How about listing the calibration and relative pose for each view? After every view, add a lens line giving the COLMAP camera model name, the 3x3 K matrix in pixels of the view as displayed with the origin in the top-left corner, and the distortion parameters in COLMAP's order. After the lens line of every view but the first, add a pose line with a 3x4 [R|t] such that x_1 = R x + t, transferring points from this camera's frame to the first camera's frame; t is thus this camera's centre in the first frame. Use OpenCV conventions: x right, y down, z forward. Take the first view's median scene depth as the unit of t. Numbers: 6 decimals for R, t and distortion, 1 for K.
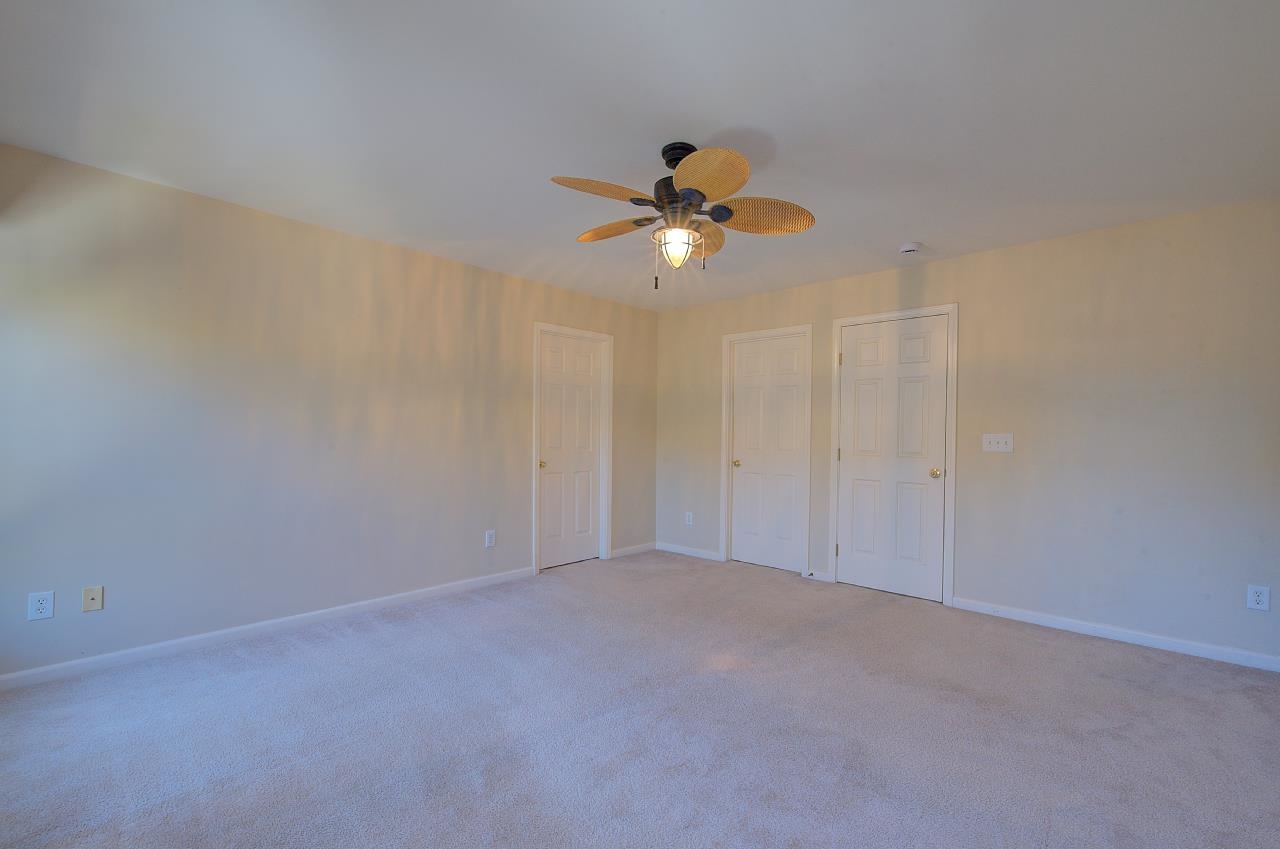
lens RADIAL K [[549.5, 0, 642.8], [0, 549.5, 430.0], [0, 0, 1]] dist [-0.004907, 0.003054]
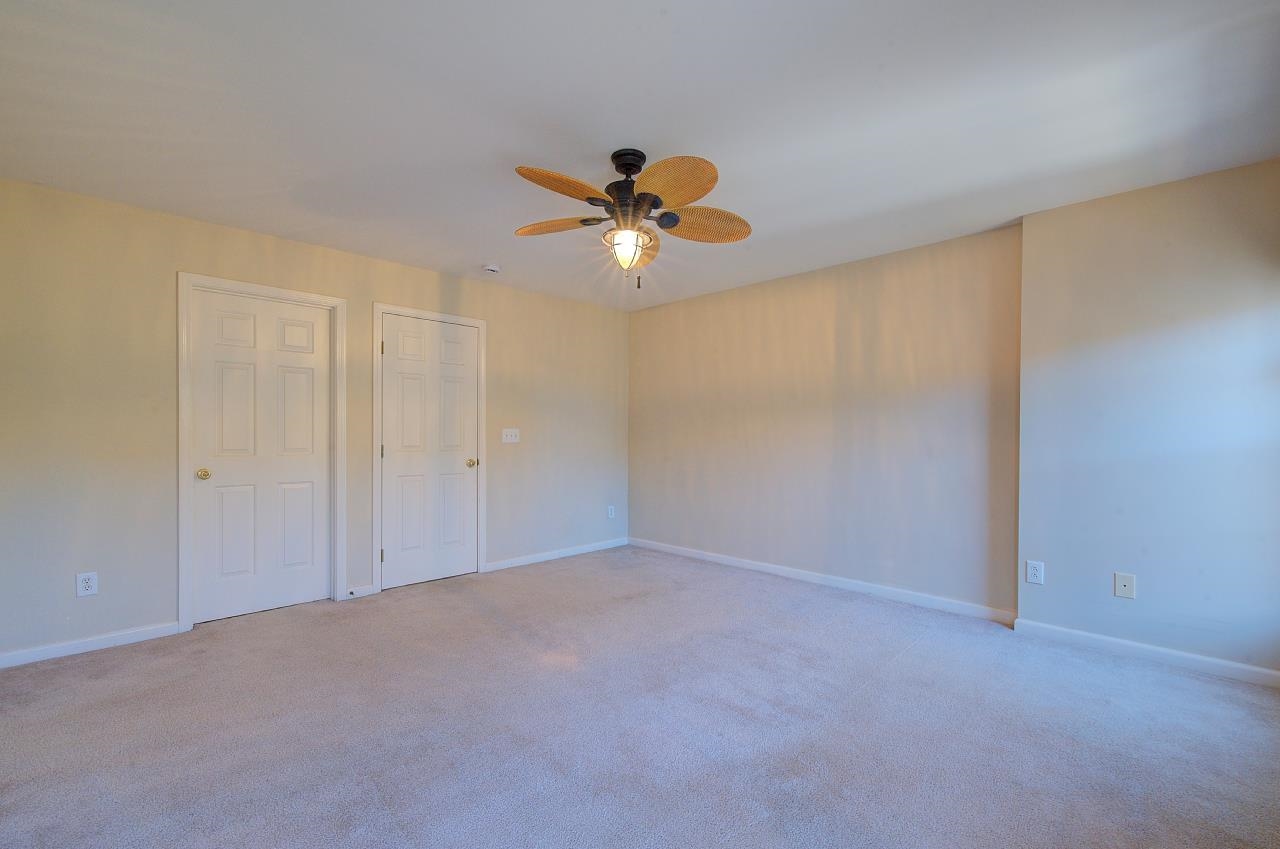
lens RADIAL K [[549.5, 0, 642.0], [0, 549.5, 430.2], [0, 0, 1]] dist [-0.004907, 0.003054]
pose [[0.032028, -0.008176, 0.999454, -0.590619], [-0.012004, 0.999891, 0.008565, -0.004566], [-0.999415, -0.012272, 0.031926, 0.579554]]
